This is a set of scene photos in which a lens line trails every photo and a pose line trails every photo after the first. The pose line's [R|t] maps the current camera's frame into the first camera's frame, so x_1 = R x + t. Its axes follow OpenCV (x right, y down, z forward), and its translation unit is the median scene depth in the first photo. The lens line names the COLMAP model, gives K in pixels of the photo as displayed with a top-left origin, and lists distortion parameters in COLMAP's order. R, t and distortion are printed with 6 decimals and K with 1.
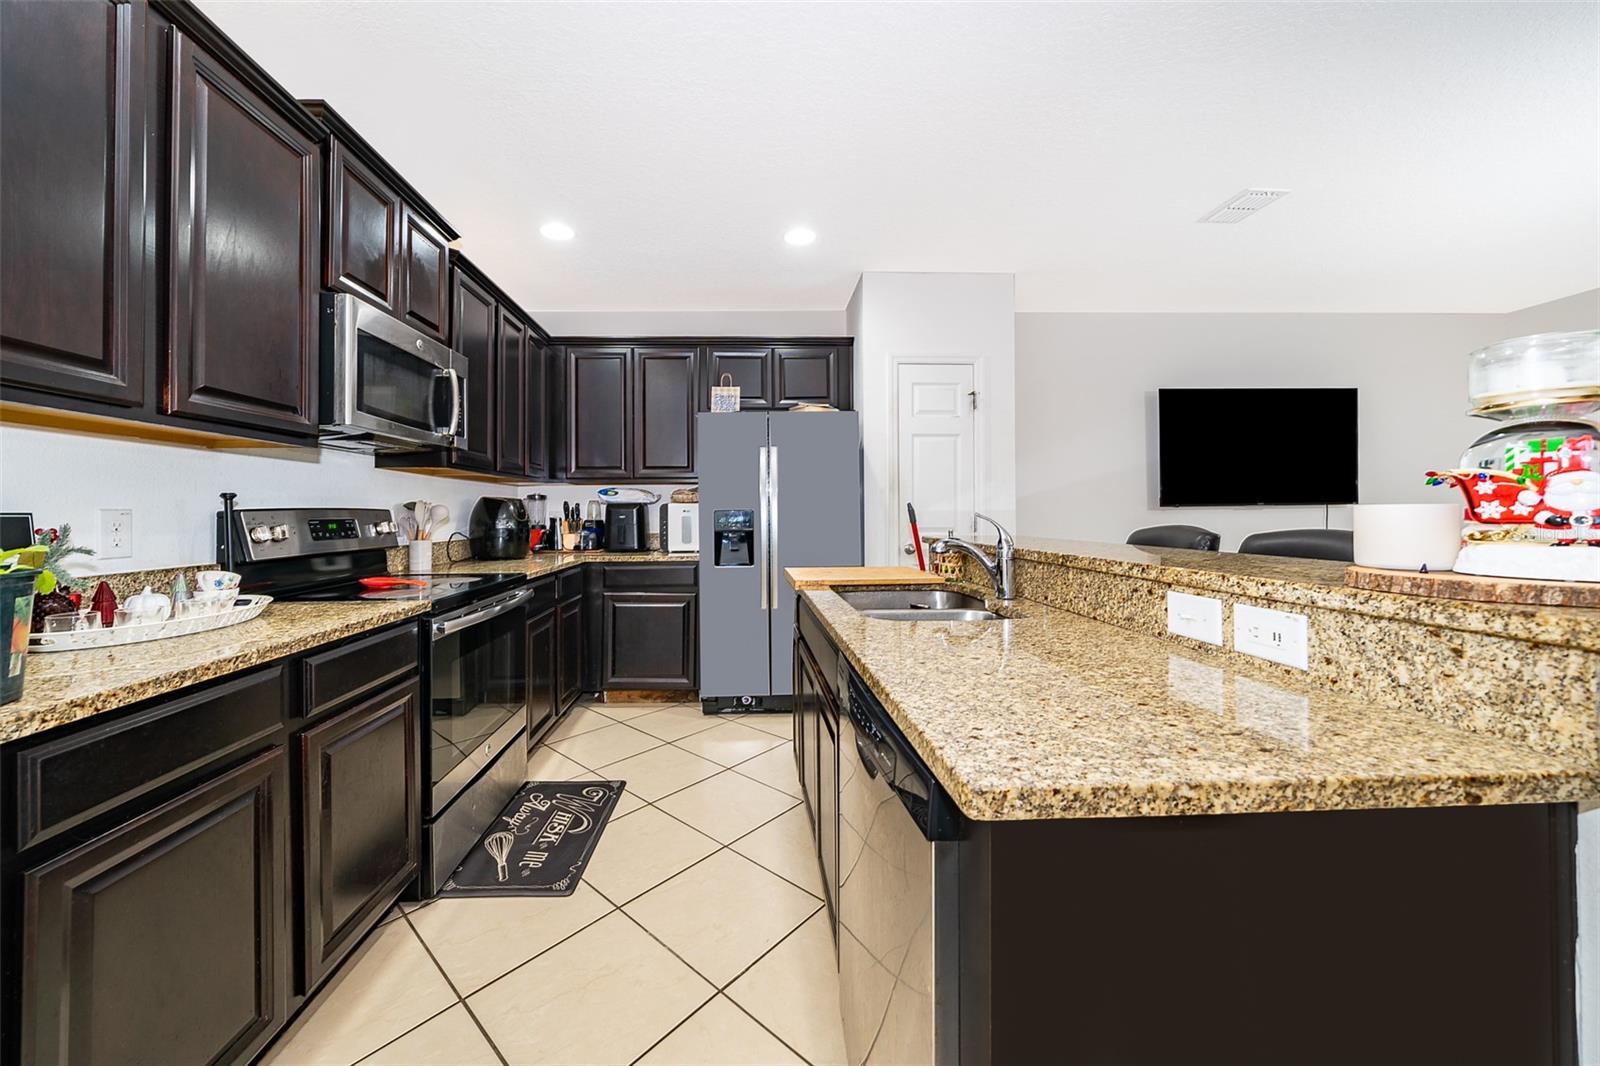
lens RADIAL K [[578.1, 0, 766.3], [0, 578.1, 506.3], [0, 0, 1]] dist [-0.003980, 0.000245]
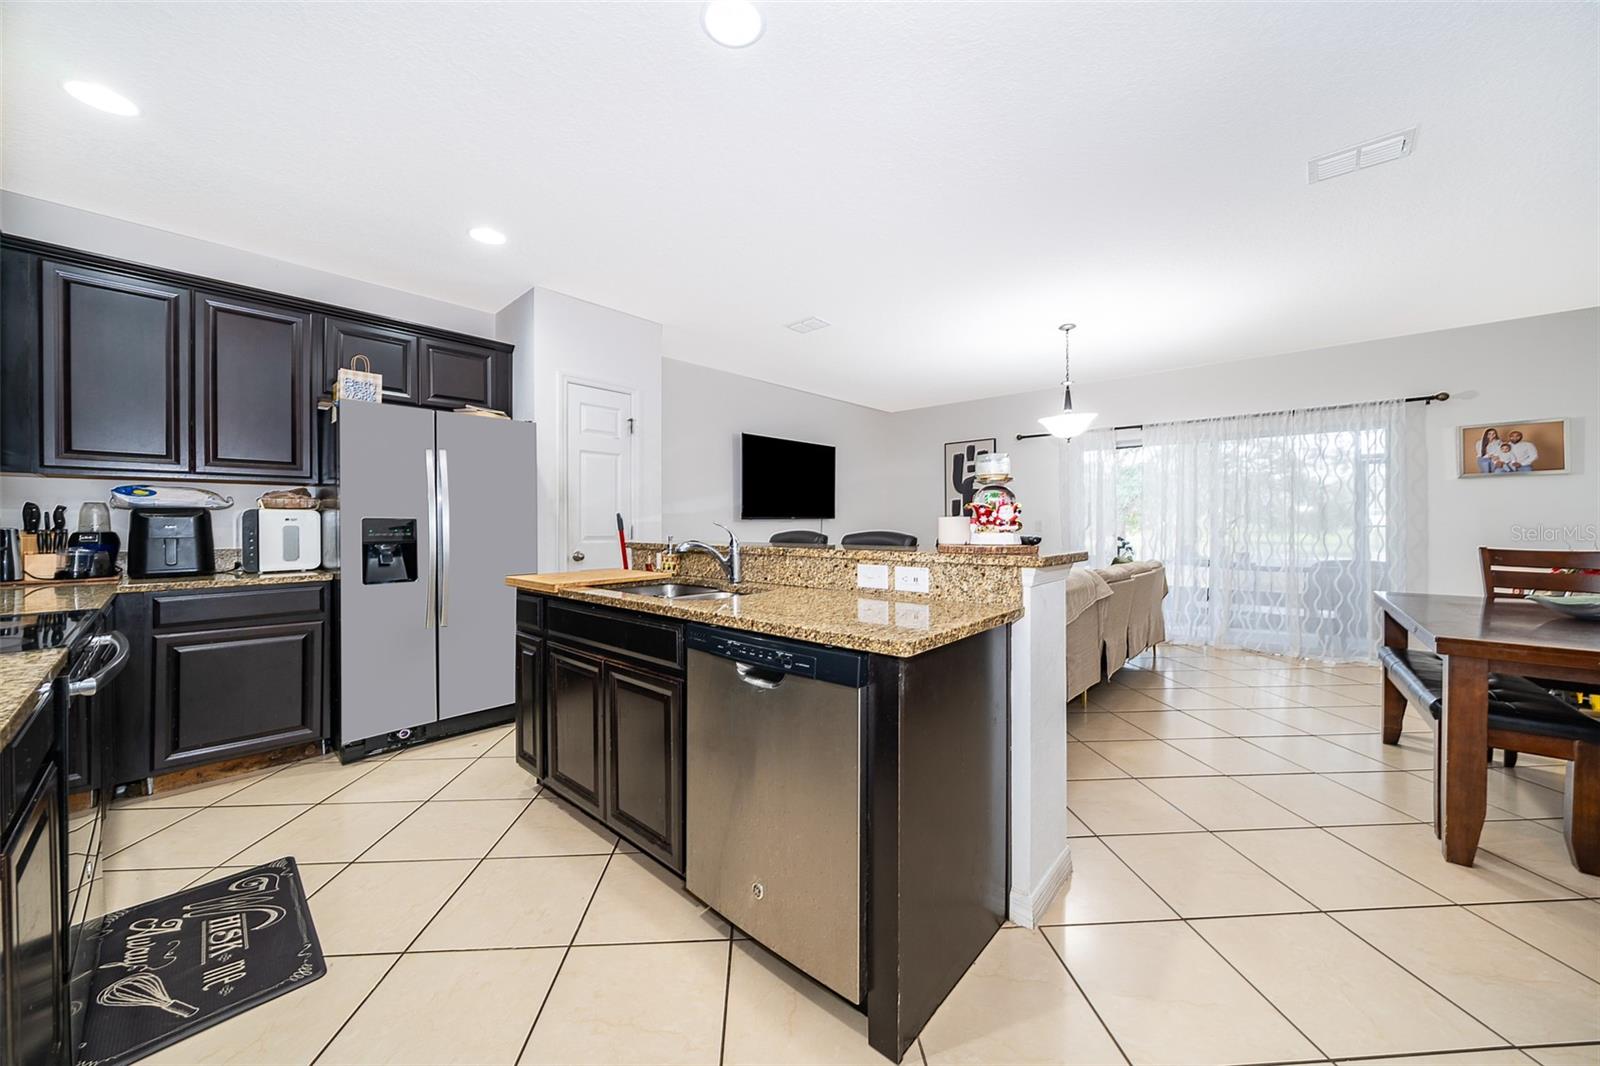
lens RADIAL K [[578.1, 0, 789.5], [0, 578.1, 524.0], [0, 0, 1]] dist [-0.003980, 0.000245]
pose [[0.691540, 0.002718, 0.722333, -0.277793], [-0.008988, 0.999948, 0.004842, 0.005329], [-0.722282, -0.009841, 0.691529, -0.034372]]
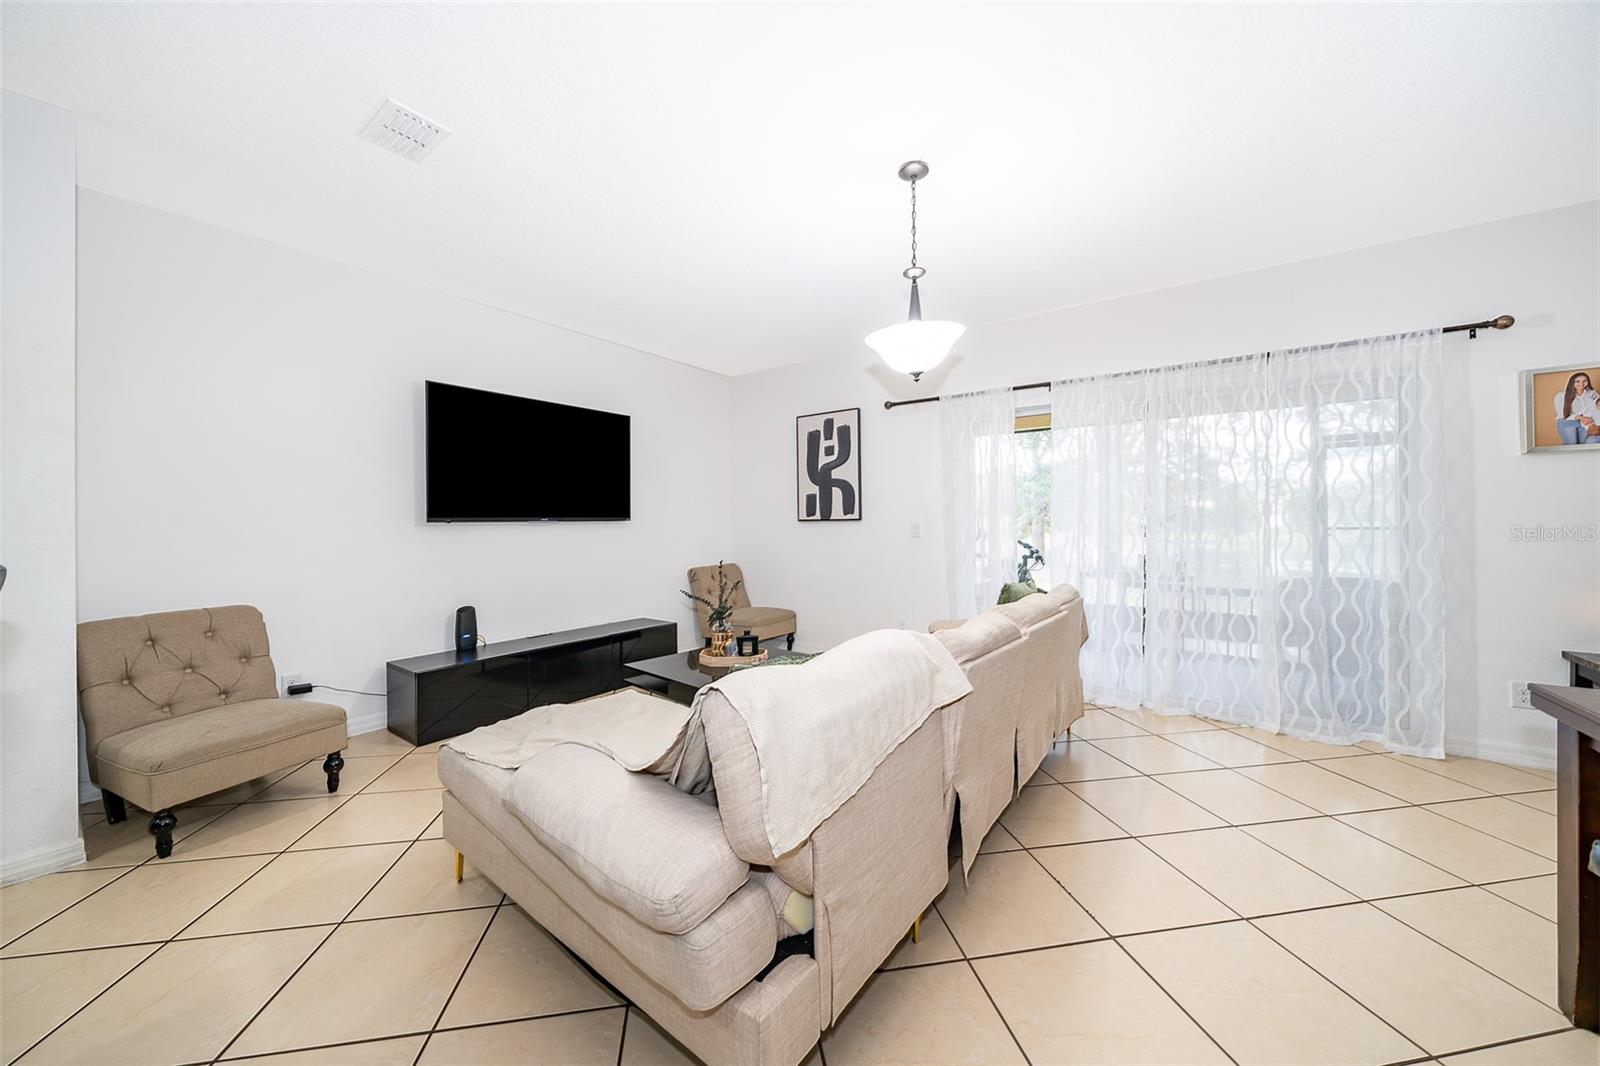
lens RADIAL K [[578.1, 0, 806.1], [0, 578.1, 519.4], [0, 0, 1]] dist [-0.003980, 0.000245]
pose [[0.597934, 0.011353, 0.801465, 0.418313], [-0.006517, 0.999935, -0.009302, 0.000344], [-0.801519, 0.000339, 0.597969, 0.091593]]
